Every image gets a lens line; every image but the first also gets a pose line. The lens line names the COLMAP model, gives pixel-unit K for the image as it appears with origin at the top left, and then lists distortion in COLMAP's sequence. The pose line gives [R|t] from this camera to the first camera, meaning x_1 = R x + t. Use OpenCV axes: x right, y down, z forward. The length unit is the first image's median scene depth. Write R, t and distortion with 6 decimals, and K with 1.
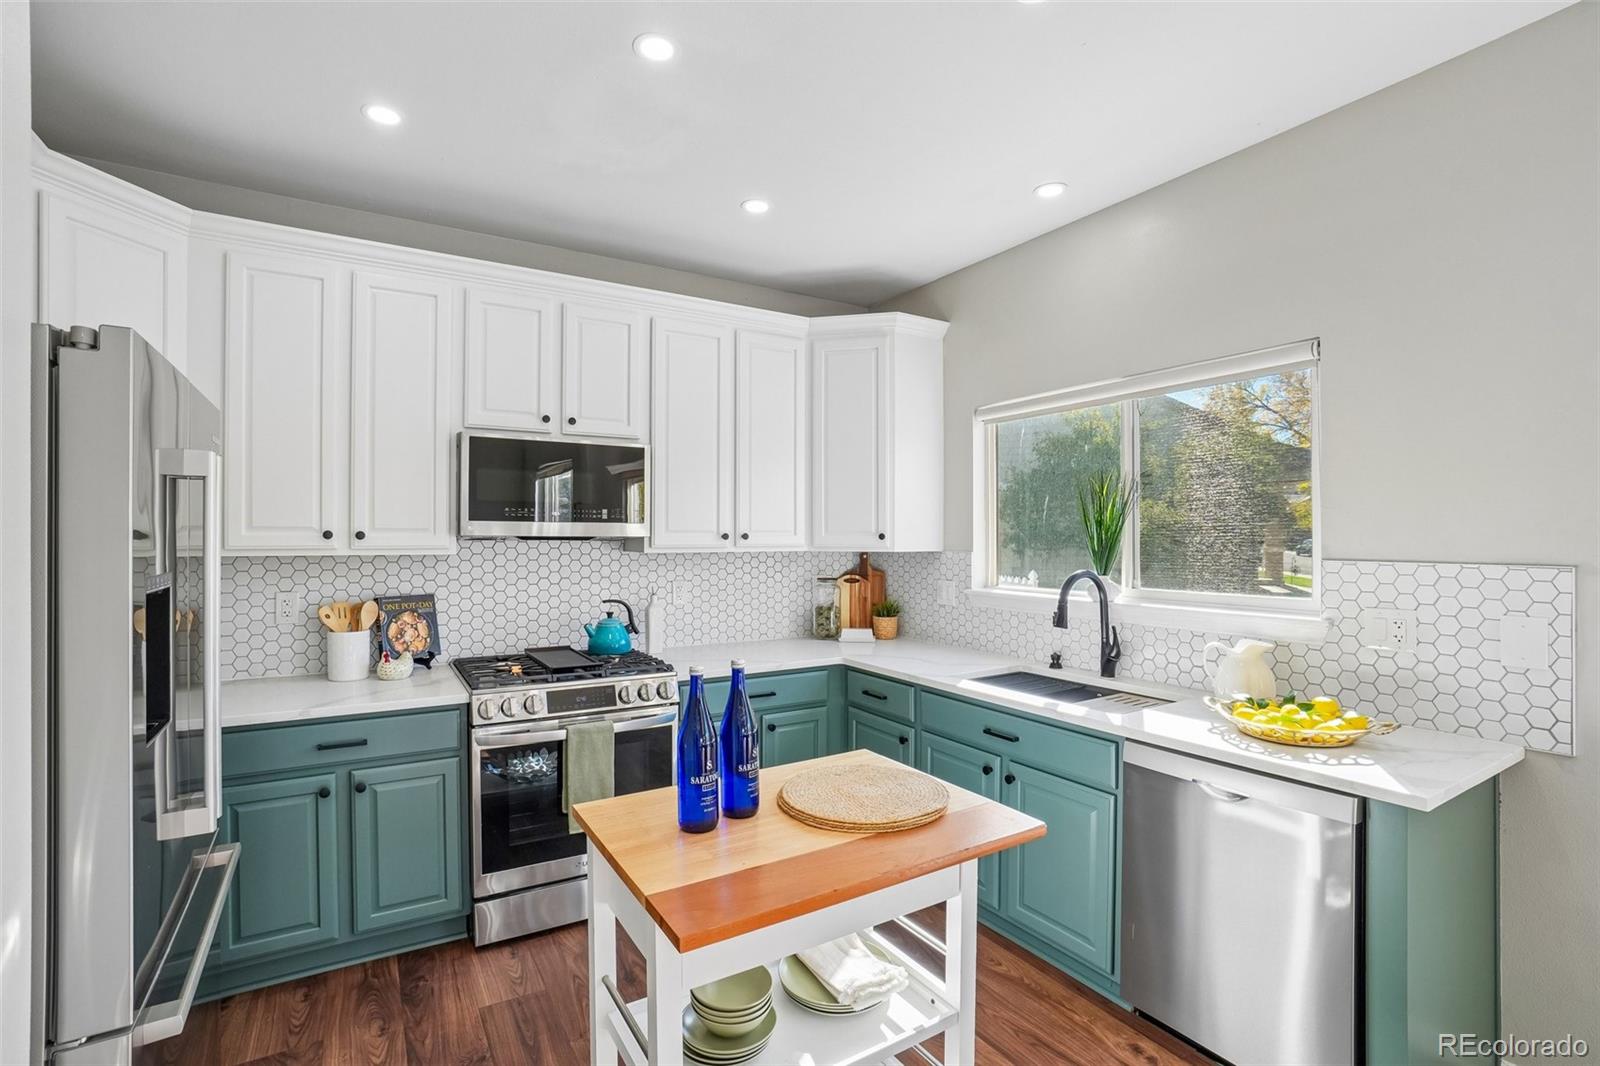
lens RADIAL K [[723.9, 0, 799.8], [0, 723.9, 542.1], [0, 0, 1]] dist [-0.049986, 0.014054]
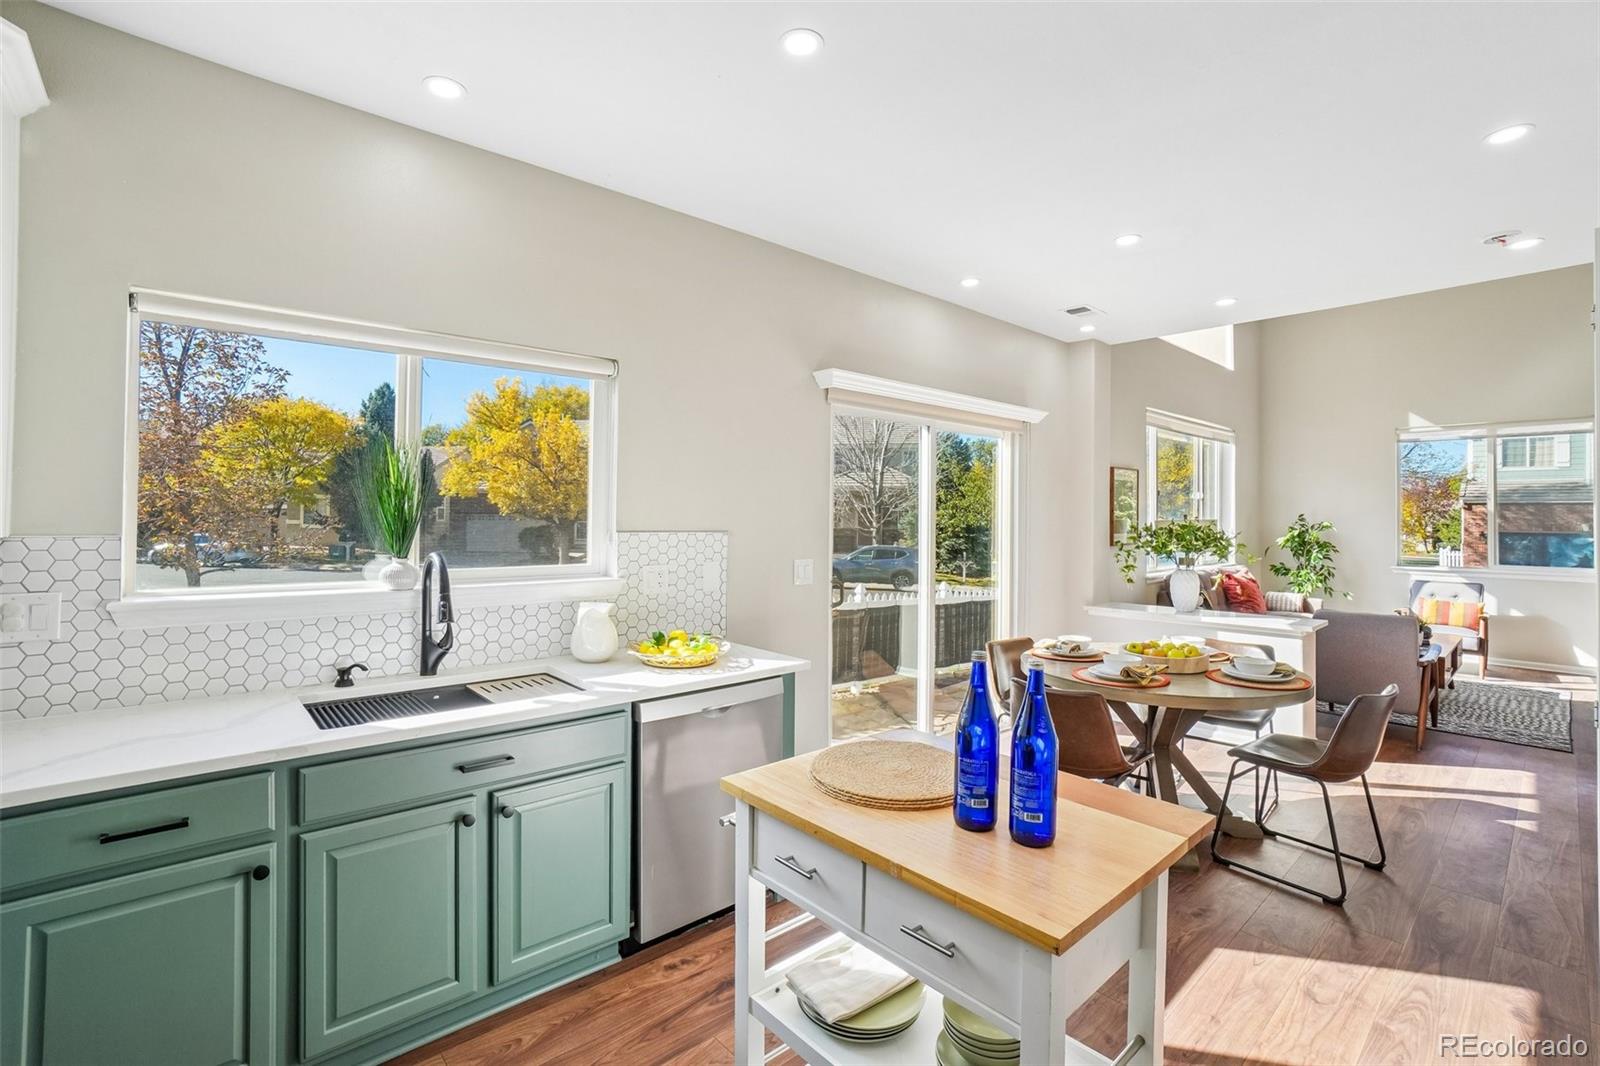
lens RADIAL K [[723.9, 0, 771.1], [0, 723.9, 516.3], [0, 0, 1]] dist [-0.049986, 0.014054]
pose [[-0.150763, -0.000719, 0.988570, -0.659820], [-0.001299, 0.999999, 0.000529, -0.004983], [-0.988569, -0.001205, -0.150764, 0.992644]]
